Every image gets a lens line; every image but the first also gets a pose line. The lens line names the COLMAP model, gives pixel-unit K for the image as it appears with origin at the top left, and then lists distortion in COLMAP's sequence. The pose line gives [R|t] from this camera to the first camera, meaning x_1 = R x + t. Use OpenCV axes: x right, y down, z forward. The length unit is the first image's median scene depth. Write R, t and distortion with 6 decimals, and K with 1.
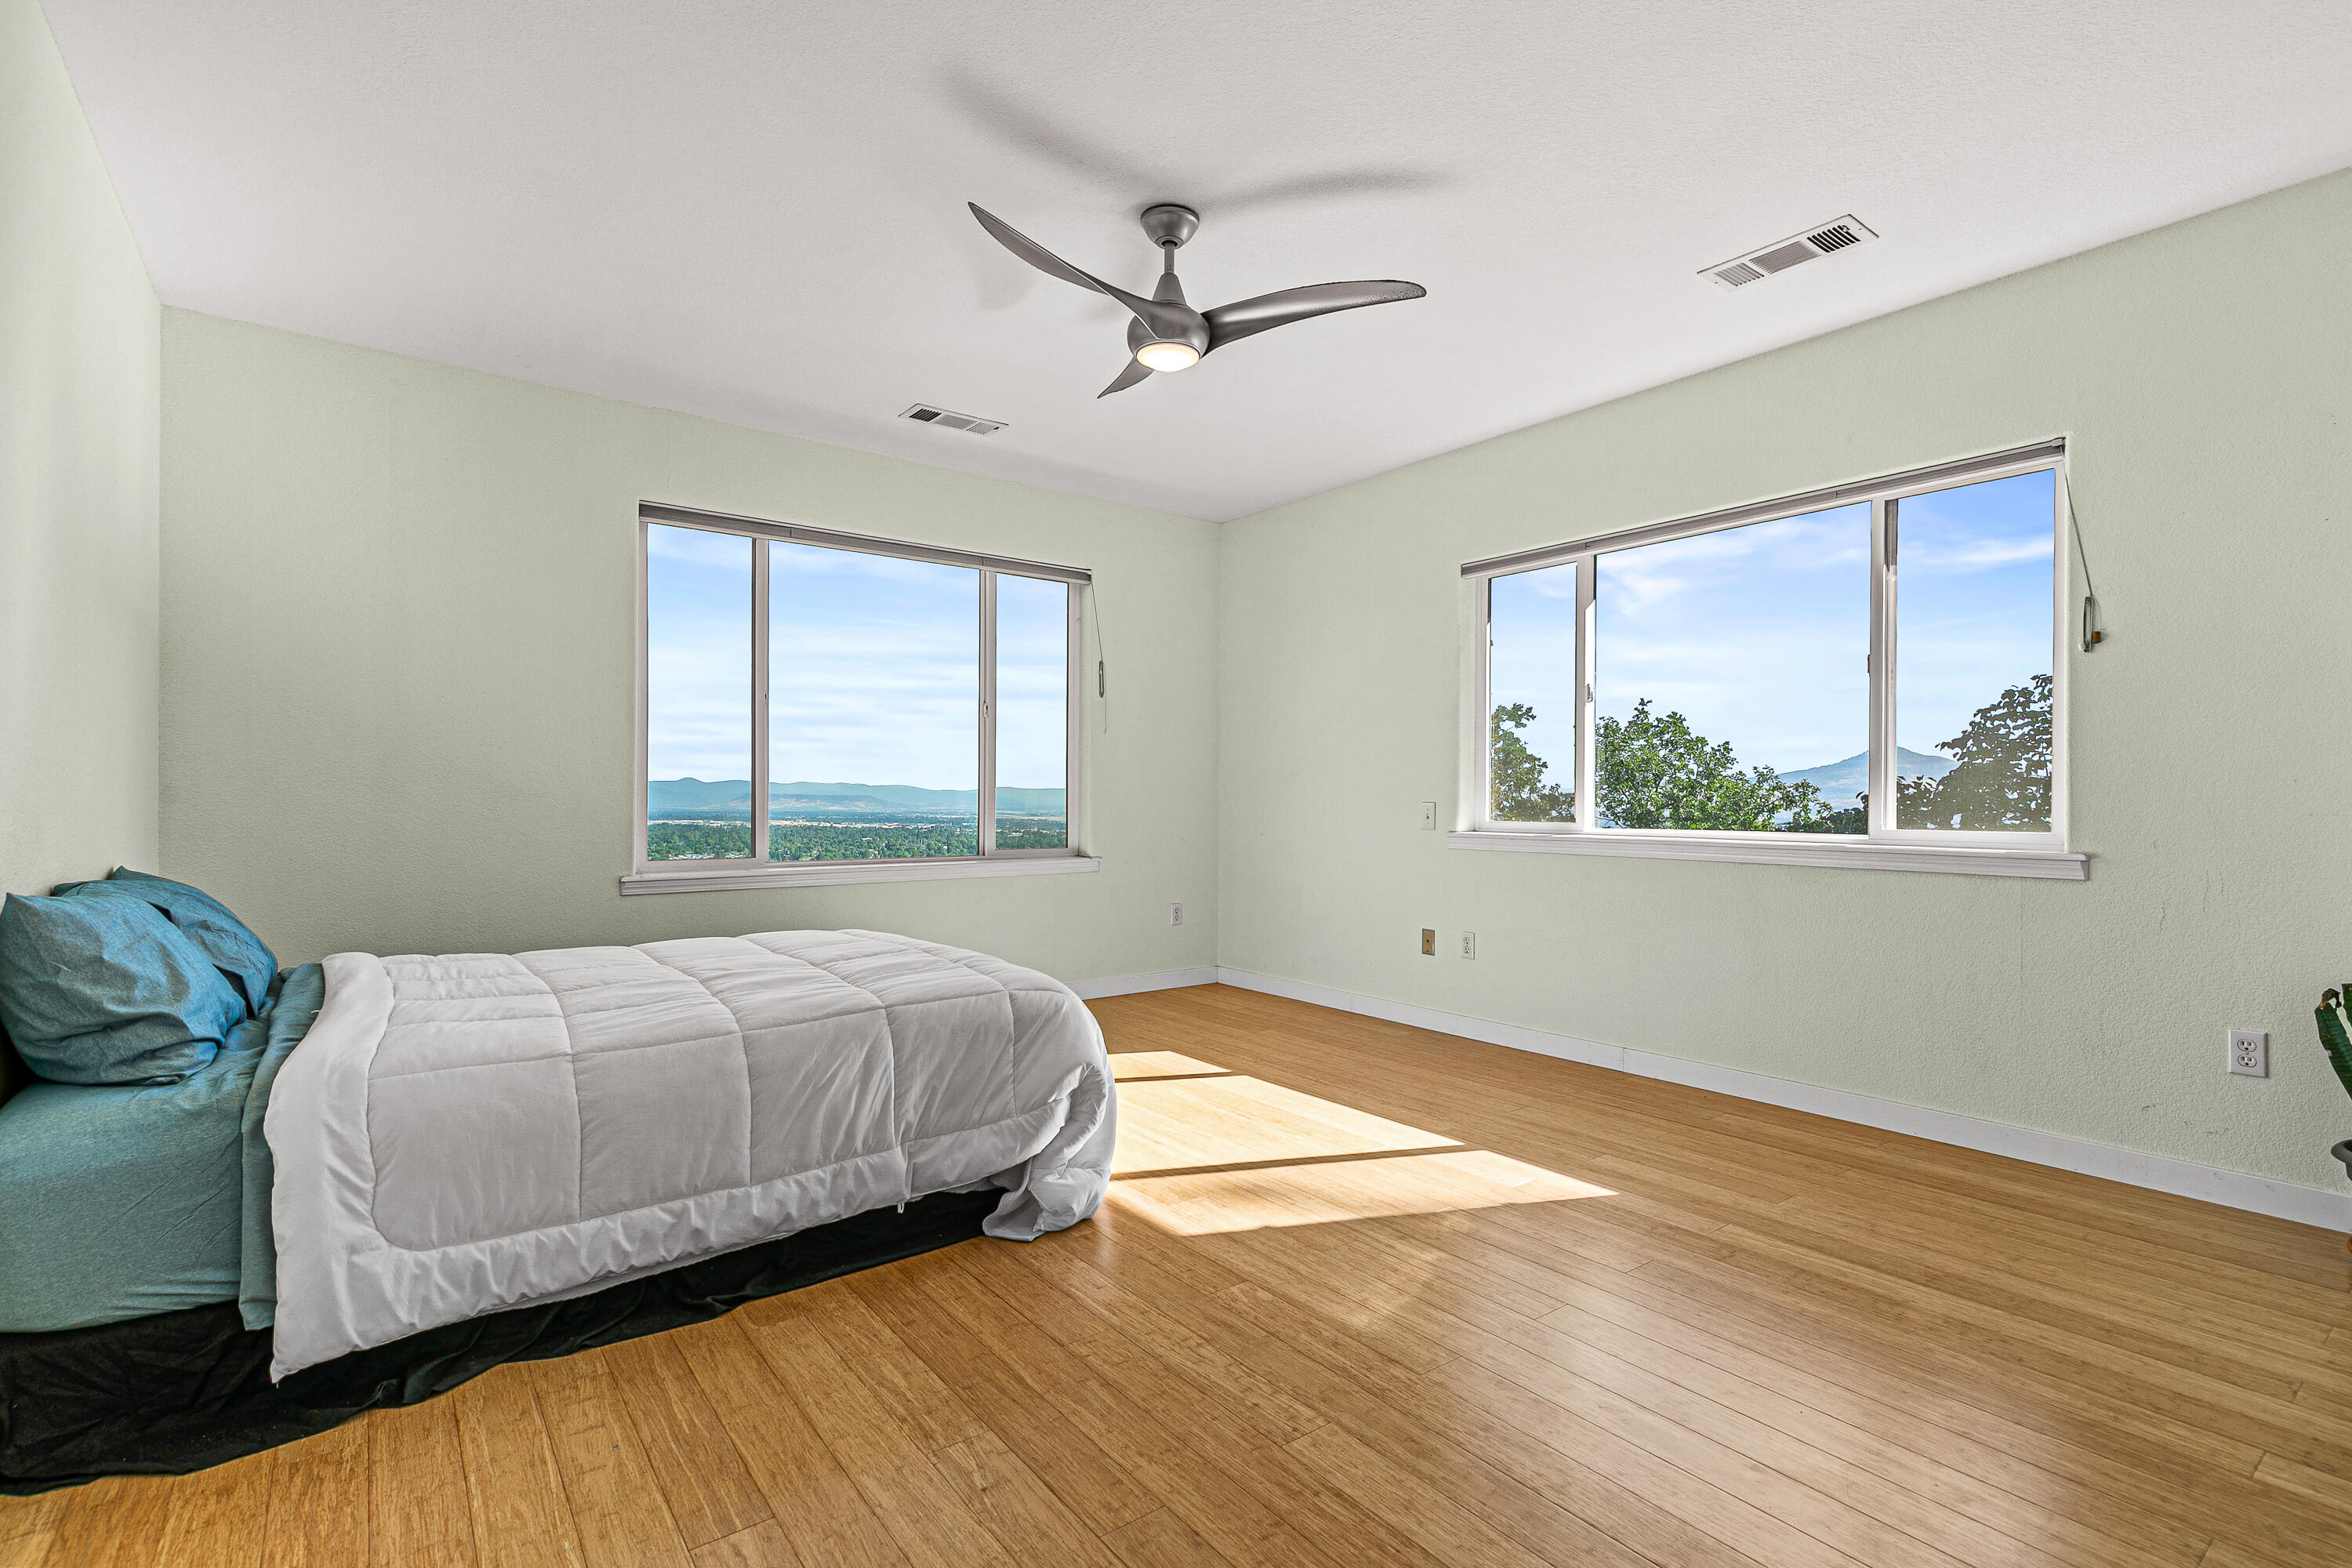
lens RADIAL K [[1082.1, 0, 1196.7], [0, 1082.1, 795.1], [0, 0, 1]] dist [0.008659, -0.000625]
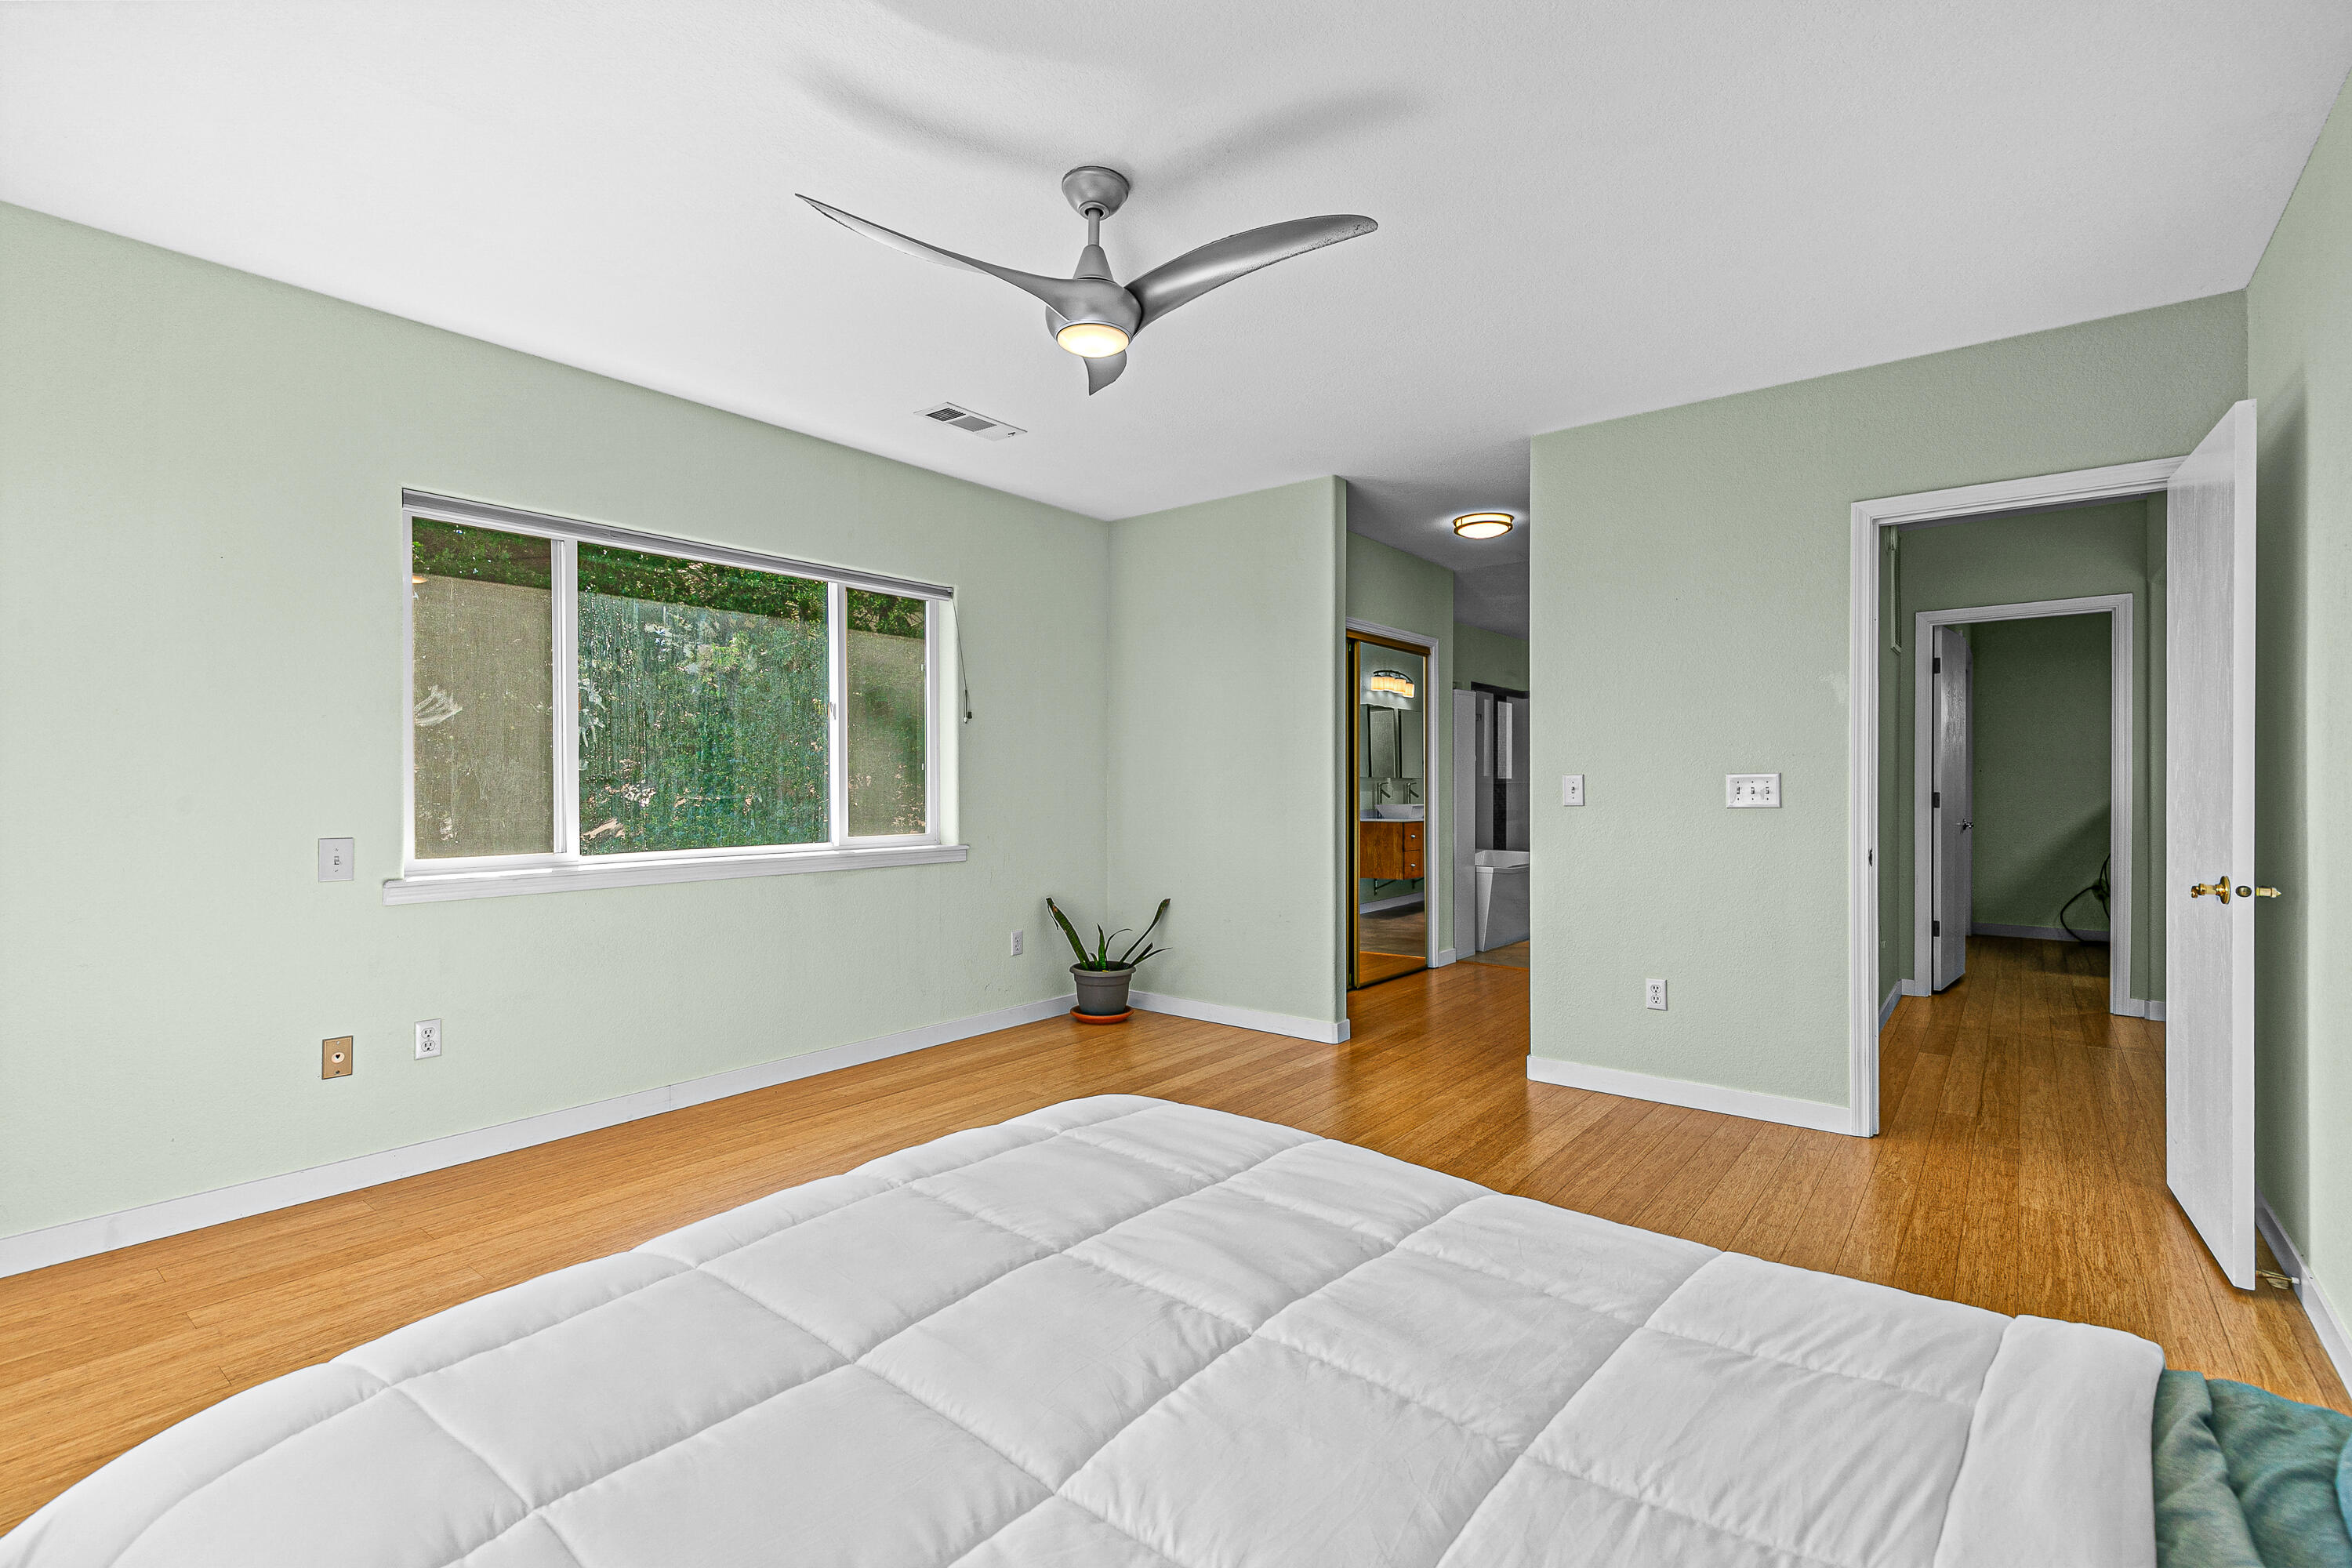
lens RADIAL K [[1082.1, 0, 1196.7], [0, 1082.1, 795.1], [0, 0, 1]] dist [0.008659, -0.000625]
pose [[-0.281511, -0.016123, 0.959423, -0.823637], [-0.010540, 0.999850, 0.013709, -0.046777], [-0.959500, -0.006253, -0.281639, 1.083688]]
